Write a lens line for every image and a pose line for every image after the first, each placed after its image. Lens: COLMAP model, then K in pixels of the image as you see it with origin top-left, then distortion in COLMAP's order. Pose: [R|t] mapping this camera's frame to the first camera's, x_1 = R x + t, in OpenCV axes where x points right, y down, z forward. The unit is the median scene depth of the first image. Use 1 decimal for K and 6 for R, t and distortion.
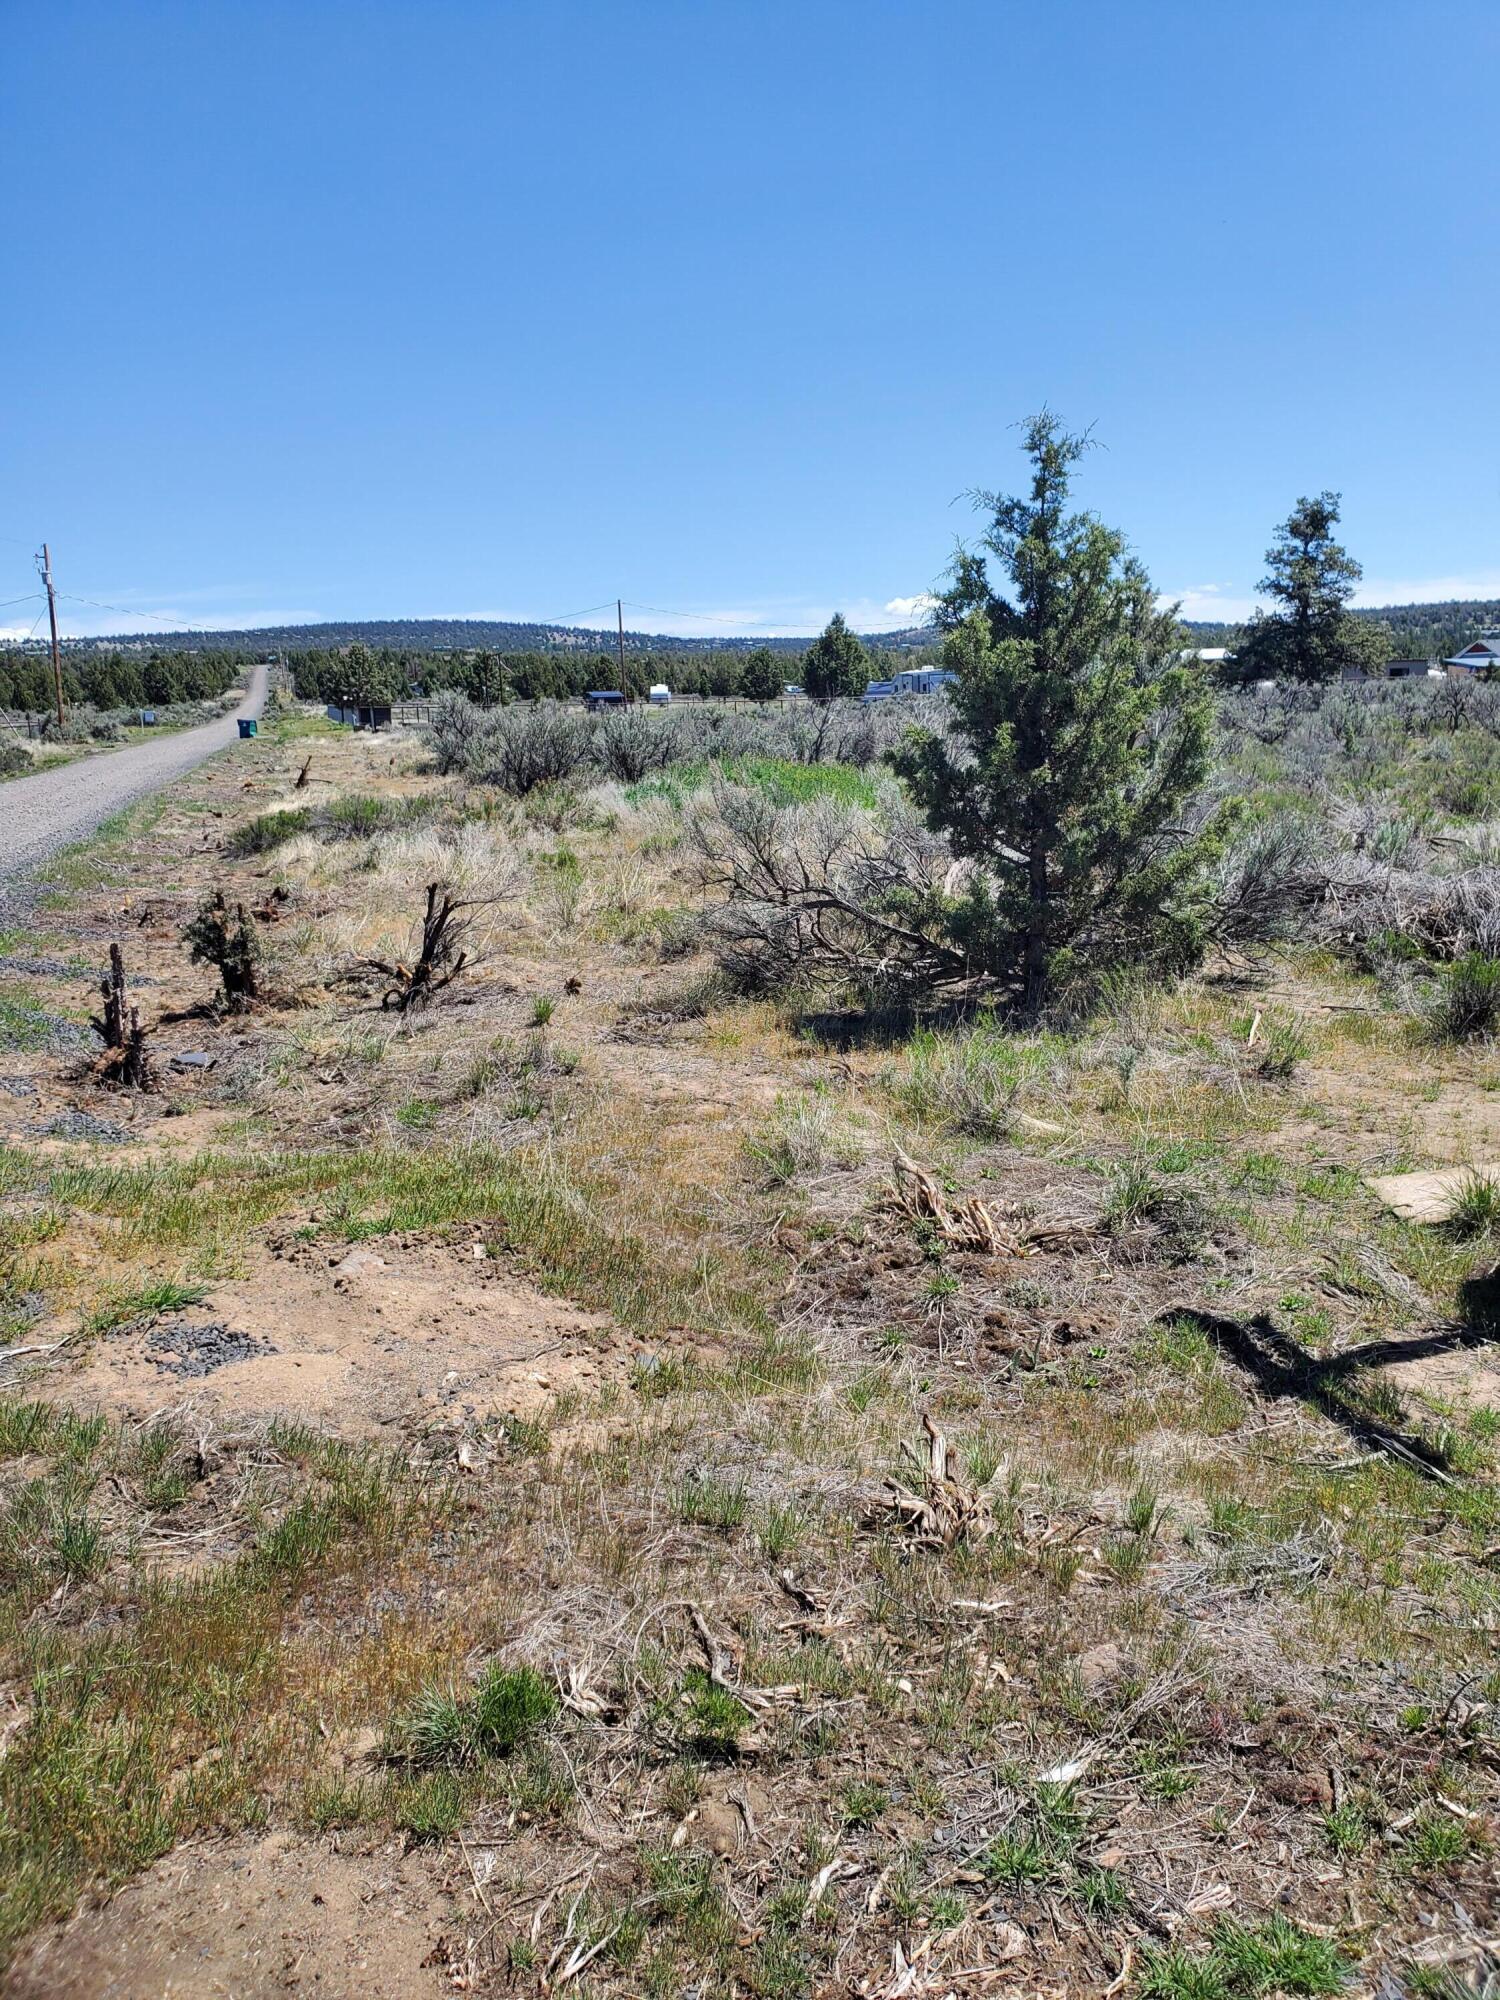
lens RADIAL K [[1561.8, 0, 771.0], [0, 1561.8, 983.5], [0, 0, 1]] dist [-0.001244, 0.008253]
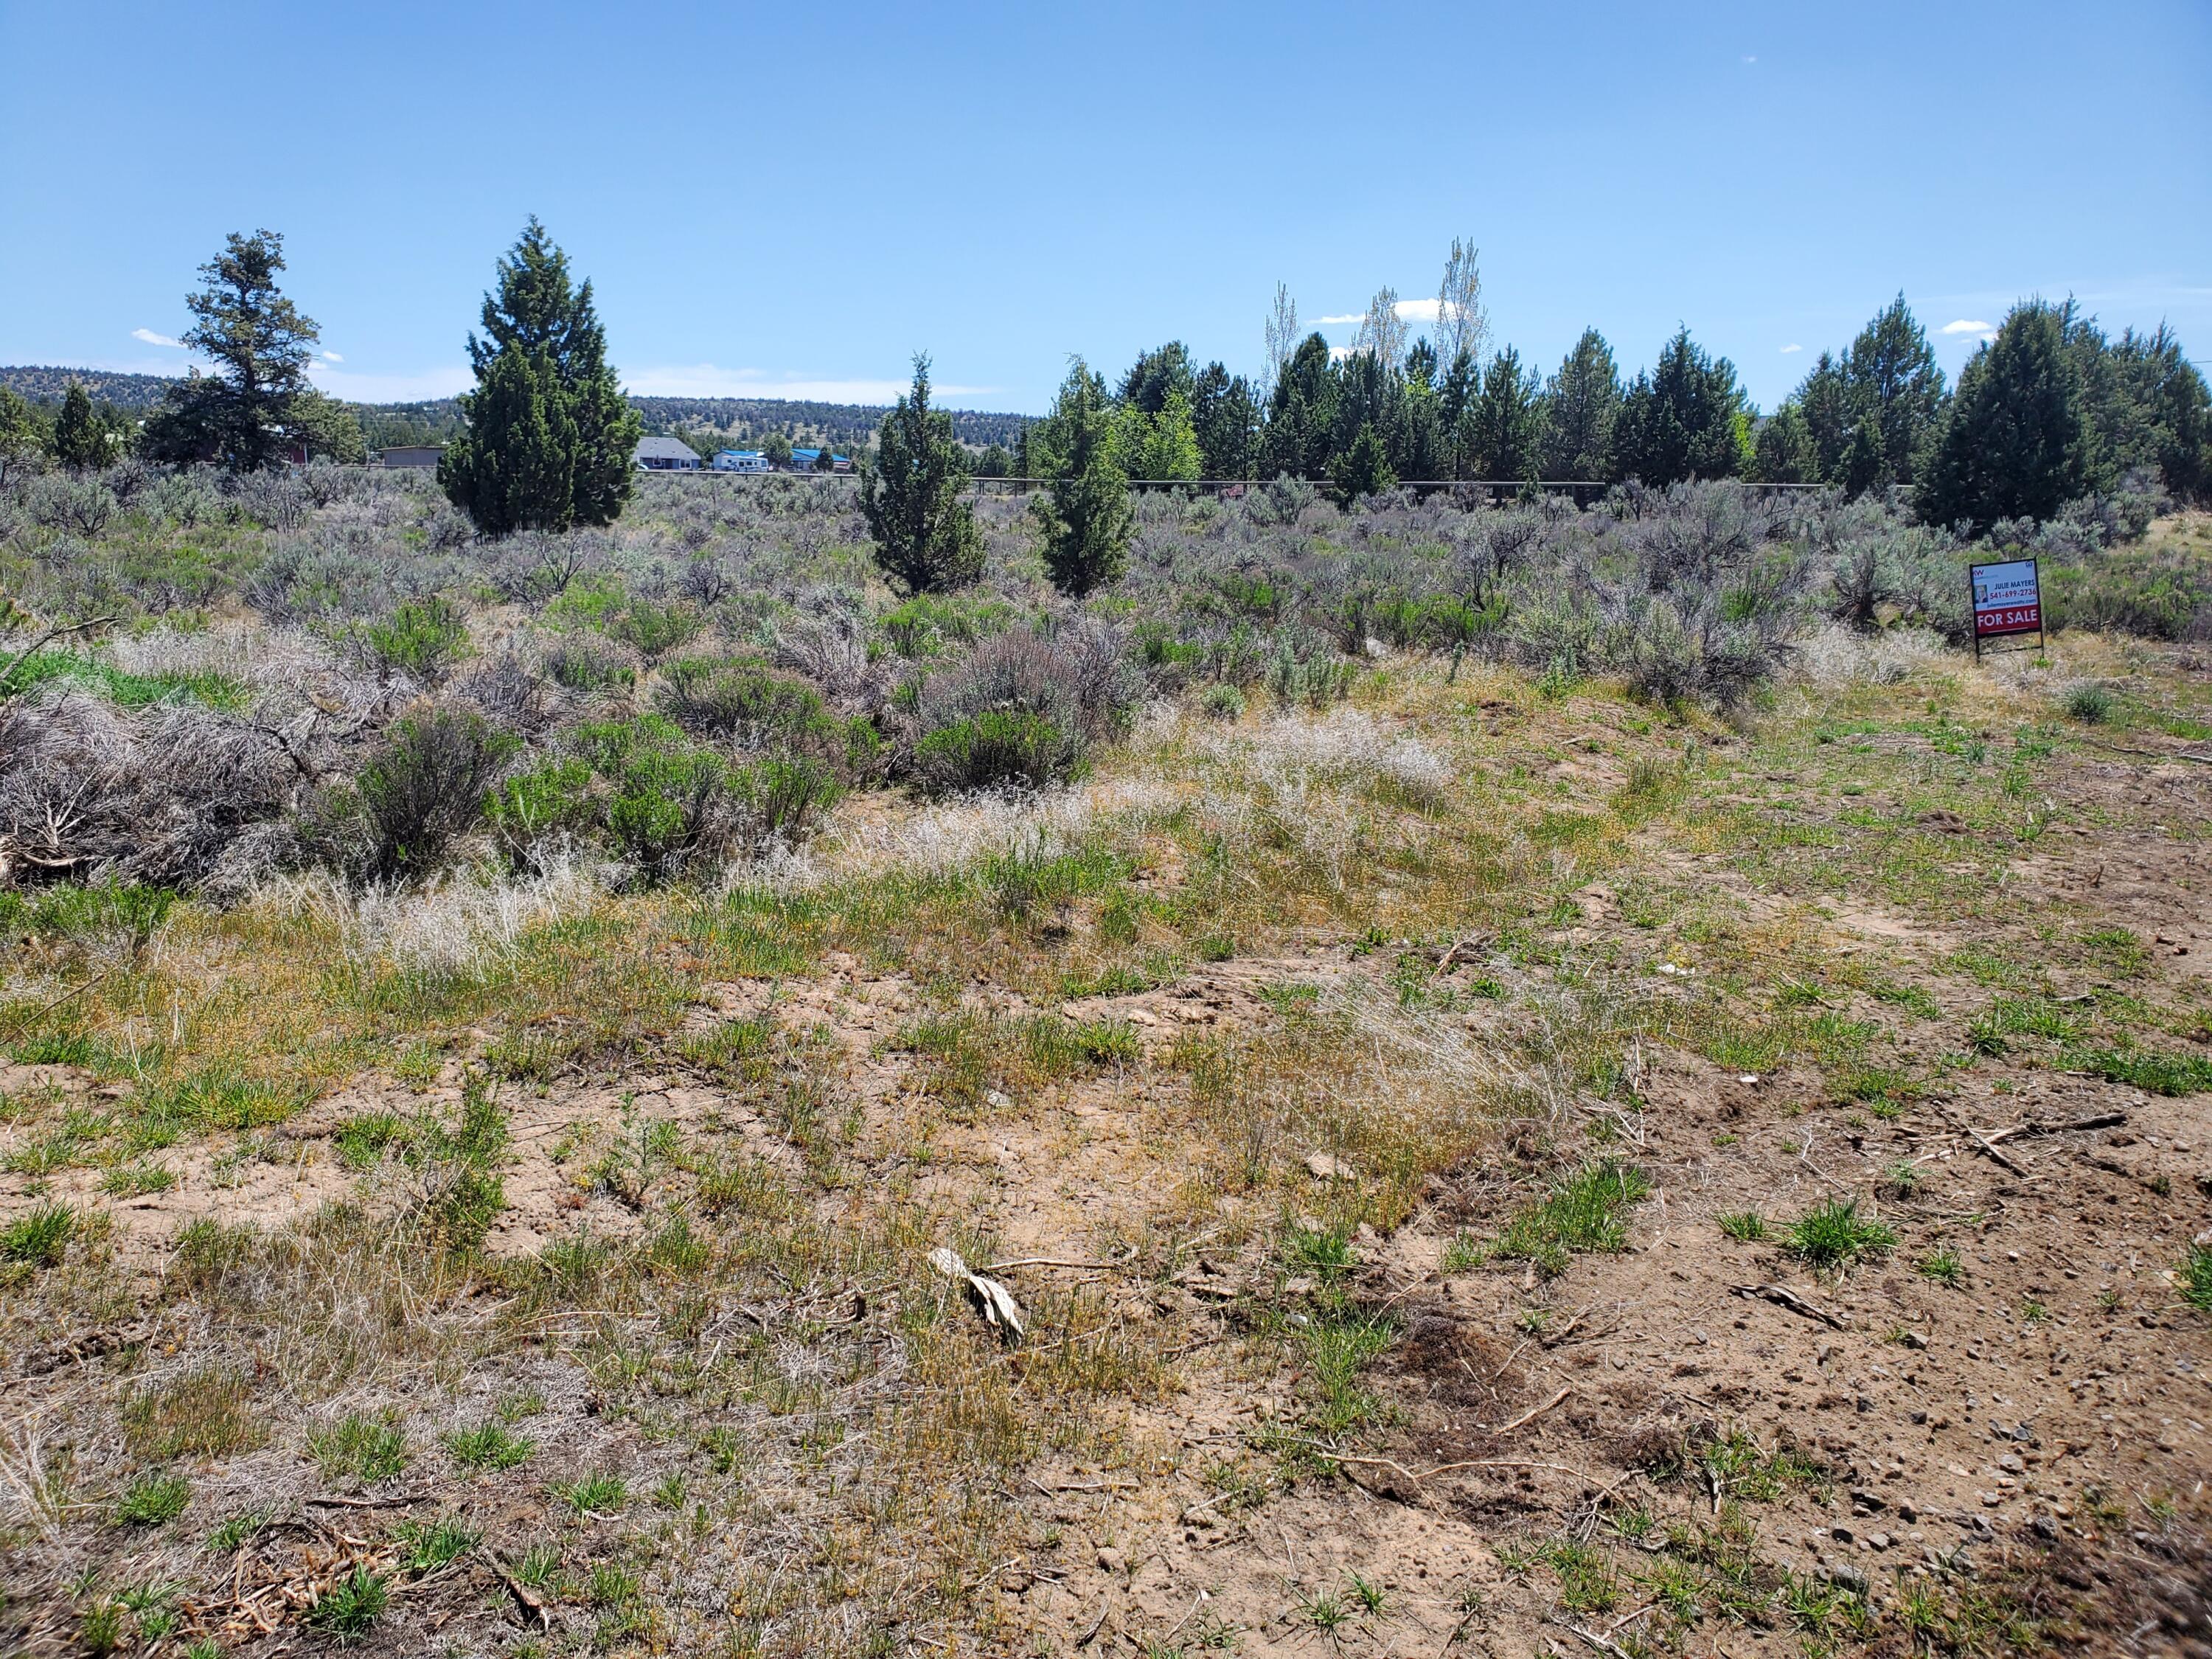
lens RADIAL K [[1727.3, 0, 1068.1], [0, 1727.3, 815.4], [0, 0, 1]] dist [-0.001244, 0.008253]
pose [[0.787570, -0.070594, 0.612168, 0.111069], [0.067950, 0.997307, 0.027587, -0.005986], [-0.612467, 0.019870, 0.790246, 0.033405]]
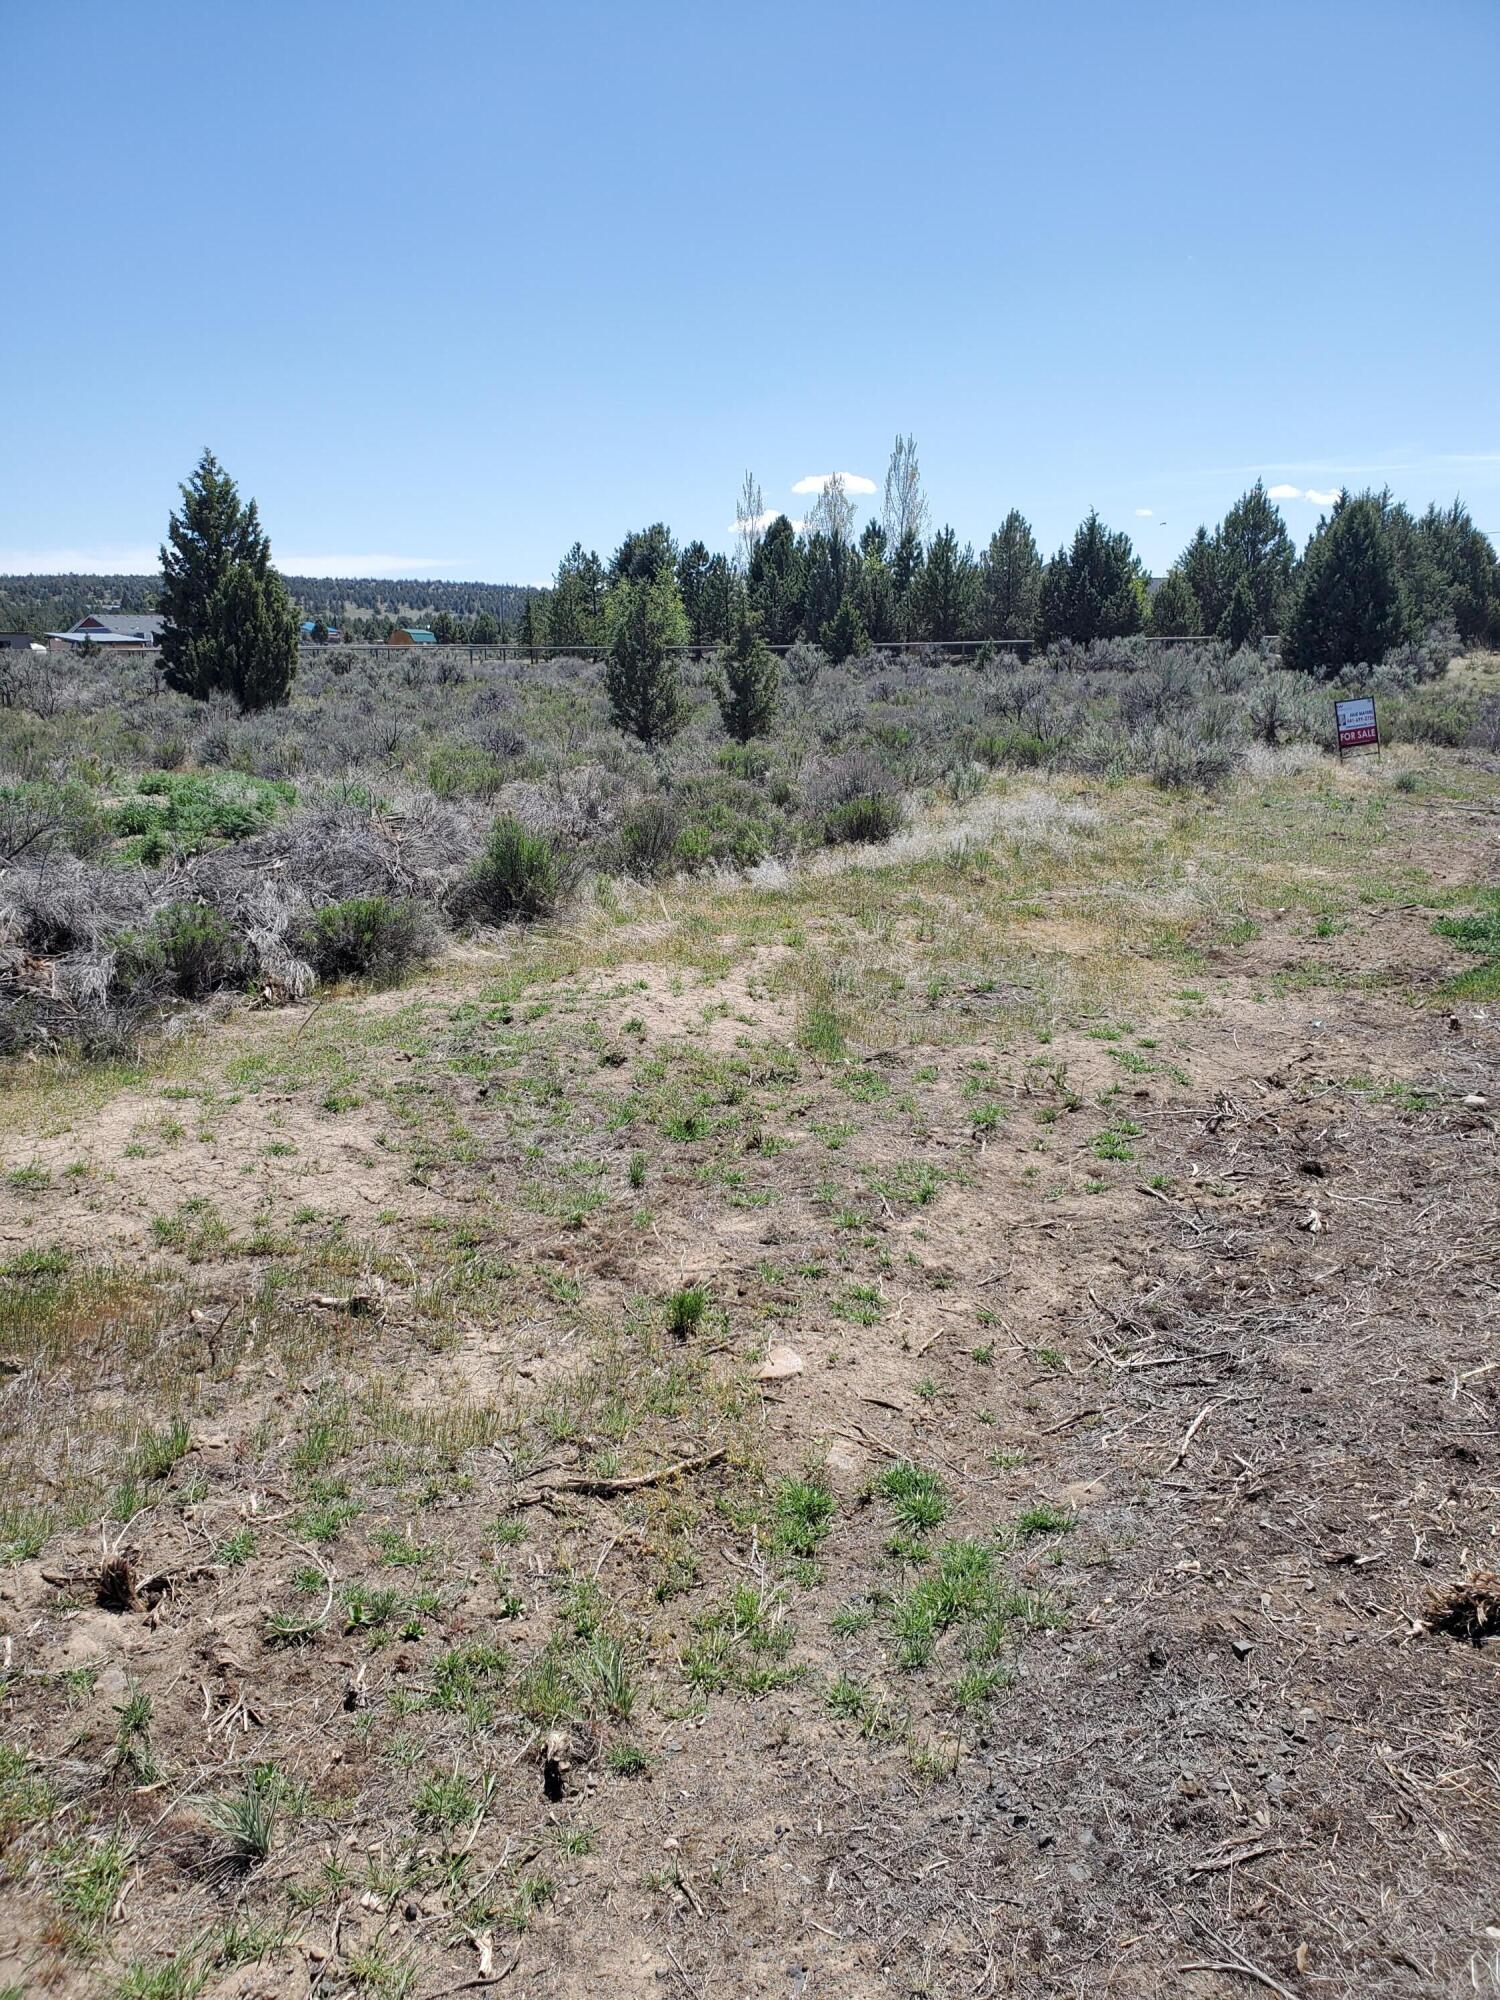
lens RADIAL K [[1561.8, 0, 736.1], [0, 1561.8, 1002.4], [0, 0, 1]] dist [-0.001244, 0.008253]
pose [[0.702369, -0.132351, 0.699400, 0.029455], [0.112695, 0.990846, 0.074330, -0.001119], [-0.702836, 0.026612, 0.710854, 0.000395]]
